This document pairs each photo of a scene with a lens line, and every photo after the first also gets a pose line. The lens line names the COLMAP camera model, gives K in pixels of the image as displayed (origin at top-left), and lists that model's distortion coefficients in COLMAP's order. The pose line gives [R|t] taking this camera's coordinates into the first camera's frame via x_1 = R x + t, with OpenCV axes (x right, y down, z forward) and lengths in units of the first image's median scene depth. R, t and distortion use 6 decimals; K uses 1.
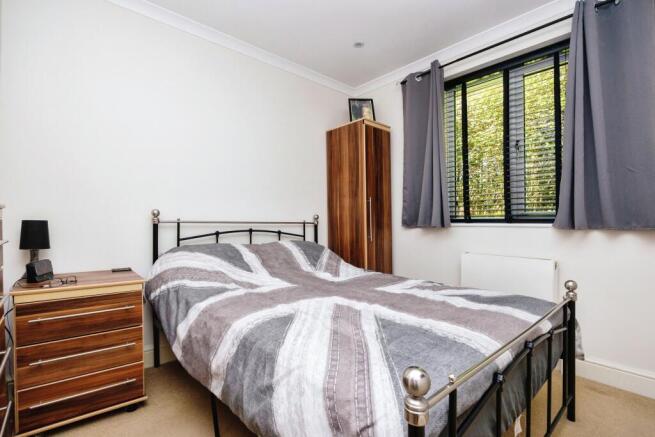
lens RADIAL K [[308.4, 0, 327.1], [0, 308.4, 222.1], [0, 0, 1]] dist [-0.020873, 0.000564]
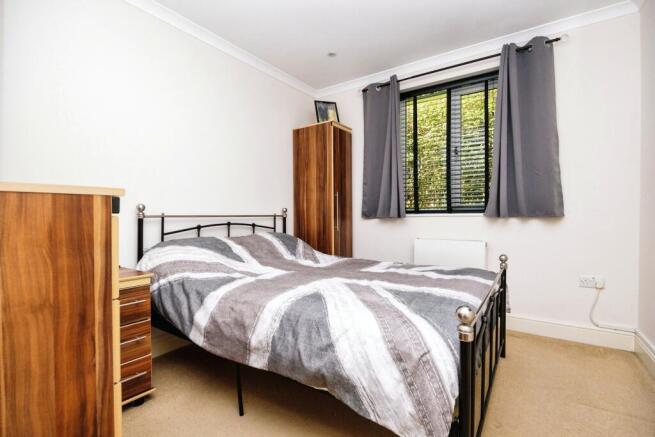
lens RADIAL K [[308.4, 0, 327.1], [0, 308.4, 222.1], [0, 0, 1]] dist [-0.020873, 0.000564]
pose [[0.968517, -0.020339, 0.248114, -0.211806], [0.014380, 0.999564, 0.025807, -0.000394], [-0.248531, -0.021426, 0.968387, -0.090262]]
